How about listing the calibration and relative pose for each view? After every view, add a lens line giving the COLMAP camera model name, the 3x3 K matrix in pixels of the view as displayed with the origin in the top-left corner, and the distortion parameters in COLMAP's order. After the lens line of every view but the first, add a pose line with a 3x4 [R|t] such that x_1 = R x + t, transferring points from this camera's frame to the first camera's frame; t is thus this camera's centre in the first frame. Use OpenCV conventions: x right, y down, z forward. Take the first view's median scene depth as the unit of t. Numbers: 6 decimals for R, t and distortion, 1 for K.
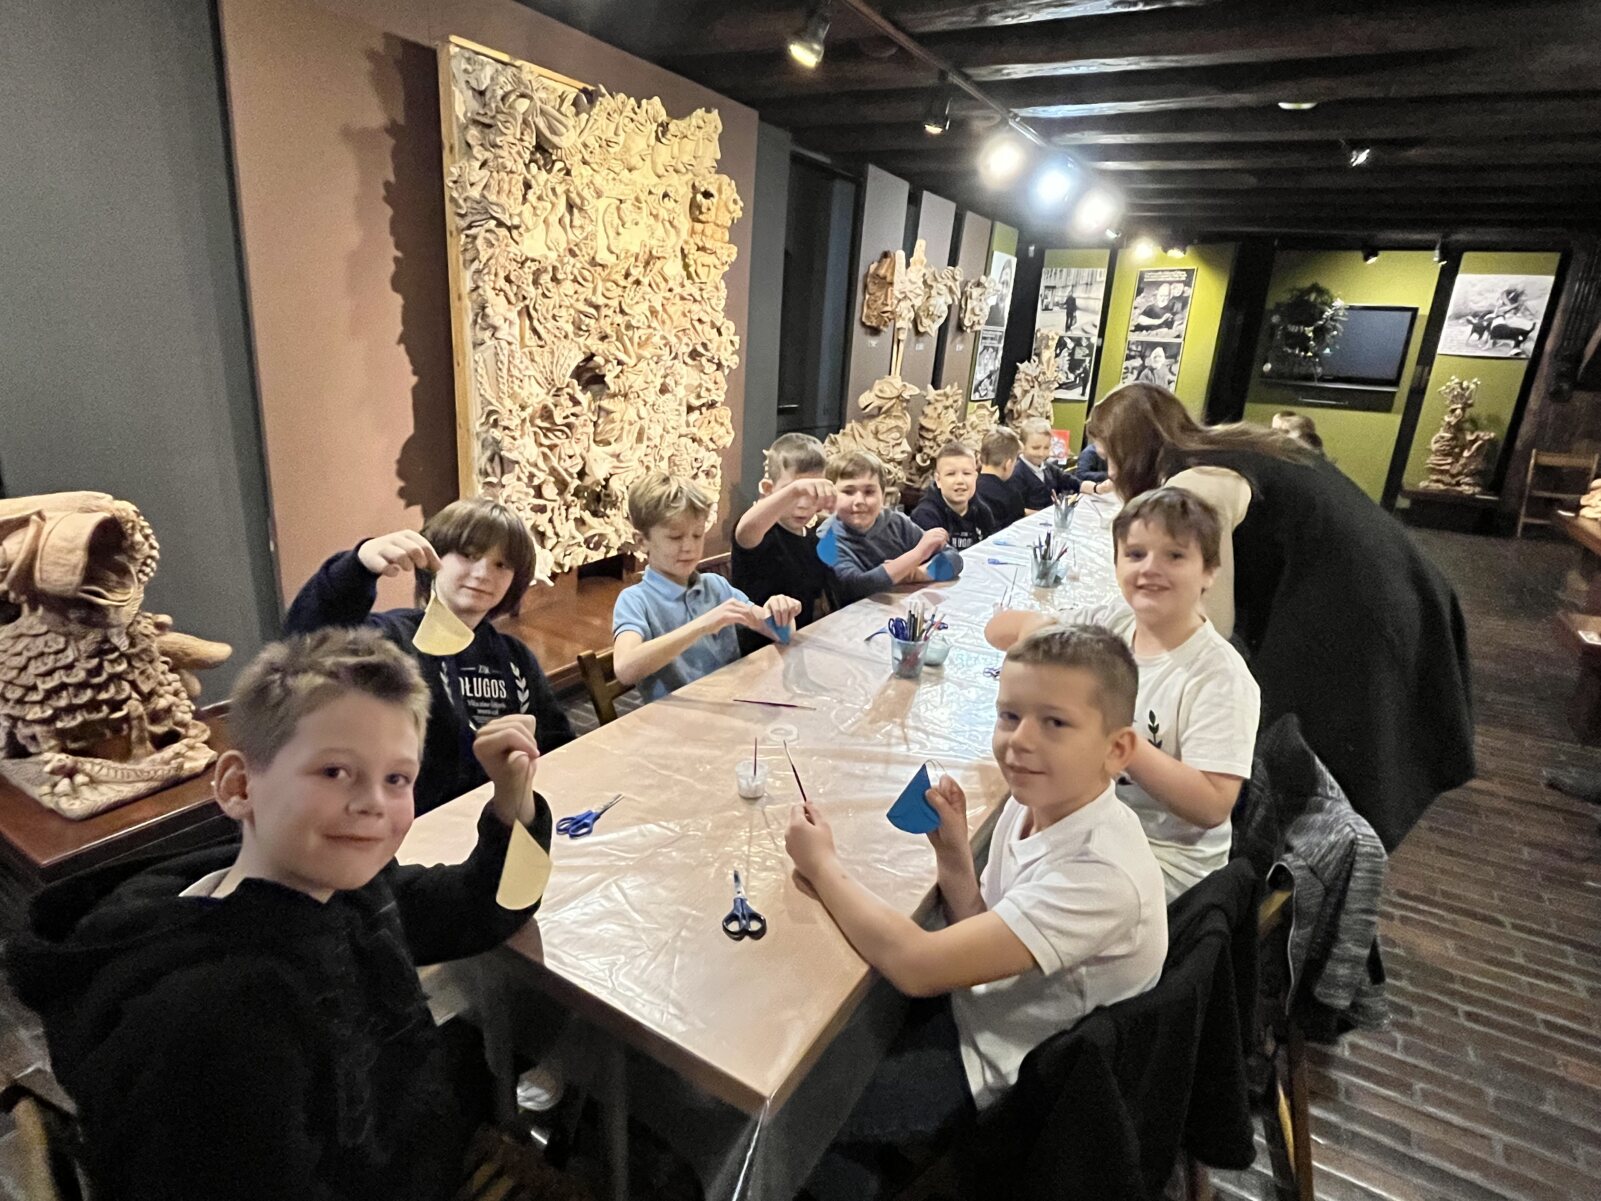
lens RADIAL K [[864.2, 0, 800.5], [0, 864.2, 600.5], [0, 0, 1]] dist [-0.005501, -0.001295]
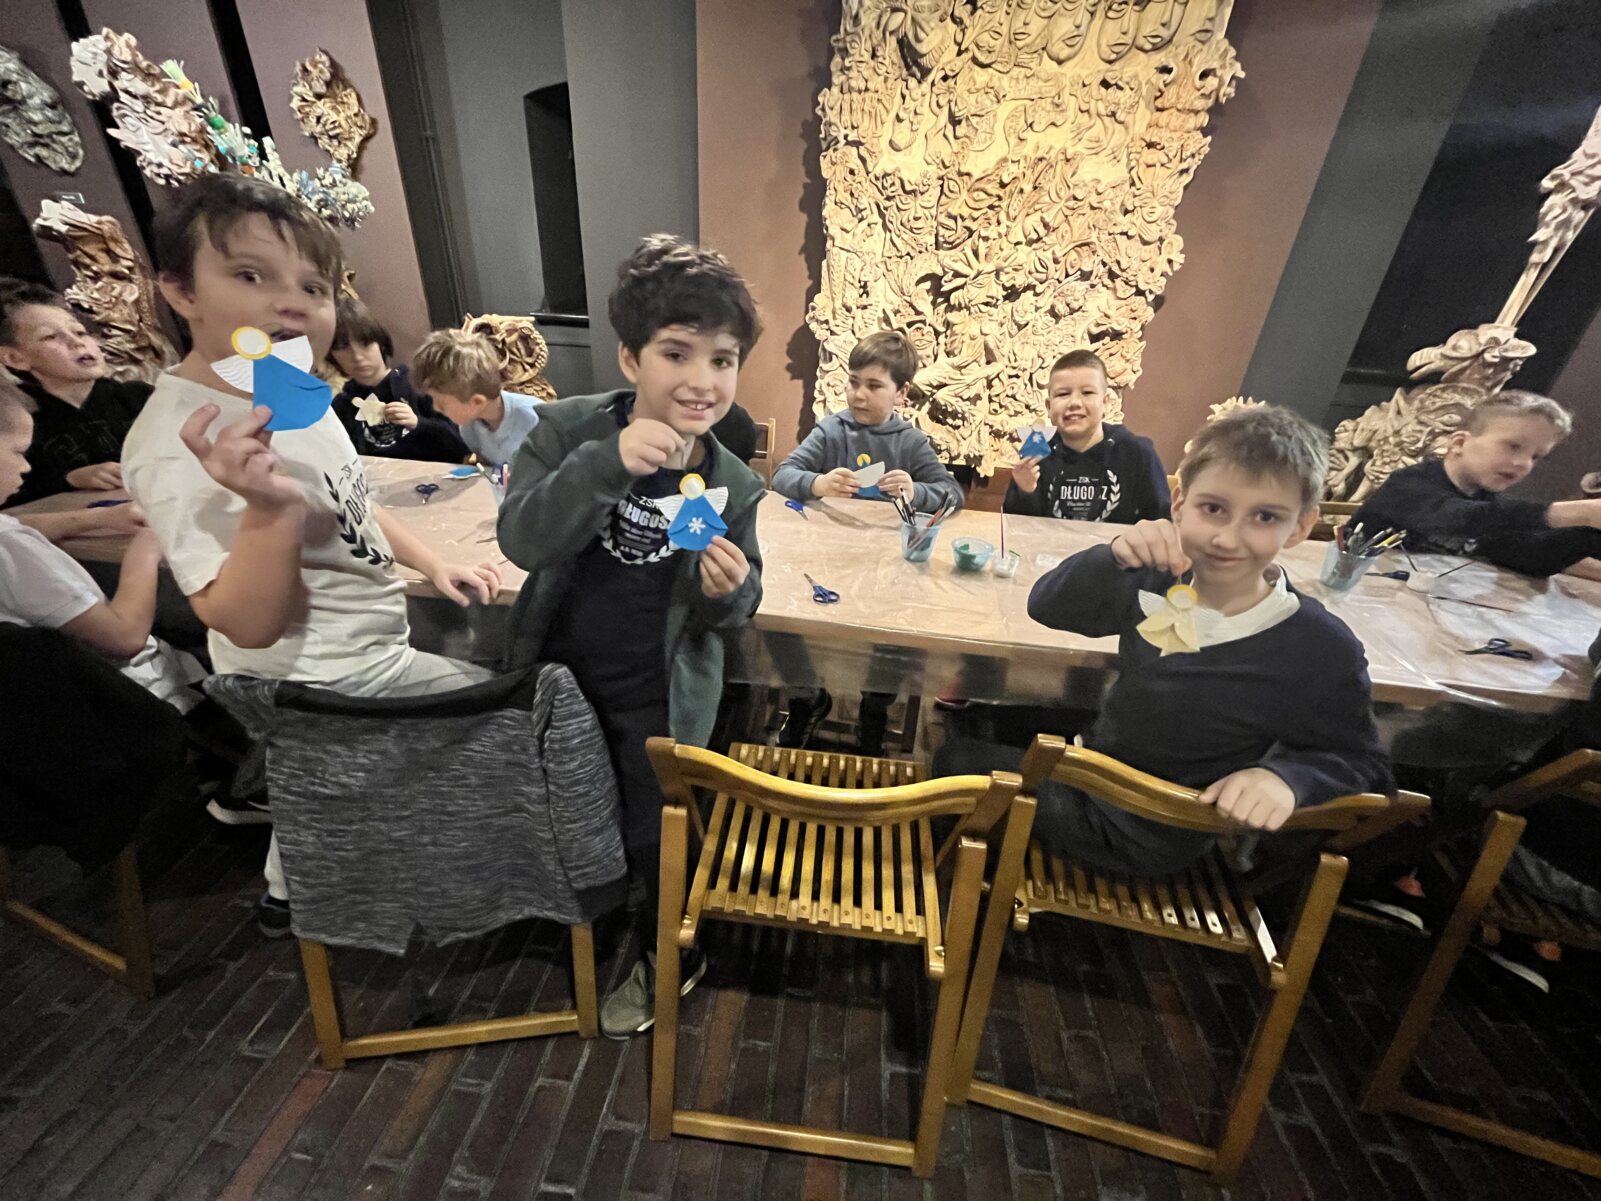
lens RADIAL K [[653.8, 0, 800.5], [0, 653.8, 600.5], [0, 0, 1]] dist [-0.002303, -0.000173]
pose [[0.411166, 0.400642, -0.818797, 0.502744], [-0.297138, 0.908082, 0.295119, -0.087417], [0.861772, 0.121952, 0.492419, 0.467318]]
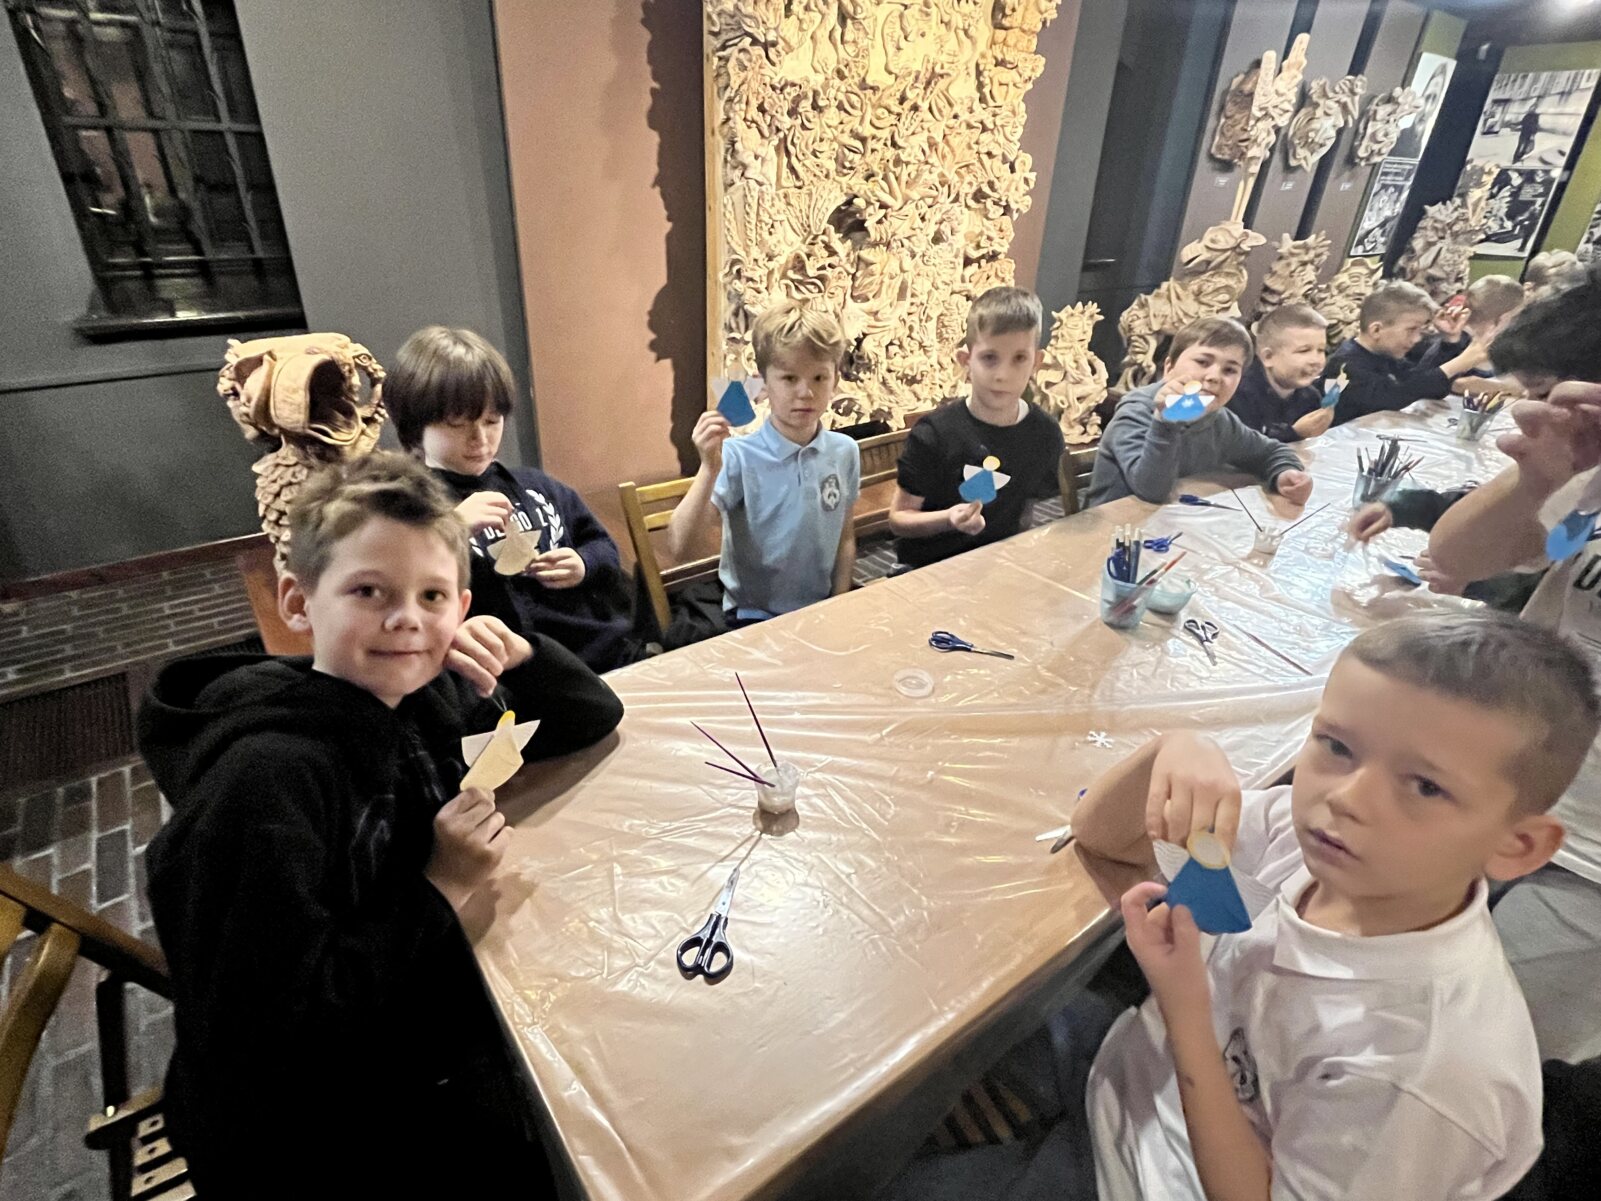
lens RADIAL K [[826.3, 0, 800.5], [0, 826.3, 600.5], [0, 0, 1]] dist [-0.003430, -0.000009]
pose [[0.929913, 0.144422, -0.338237, 0.058142], [-0.086427, 0.979730, 0.180717, -0.019749], [0.357481, -0.138819, 0.923546, 0.114198]]
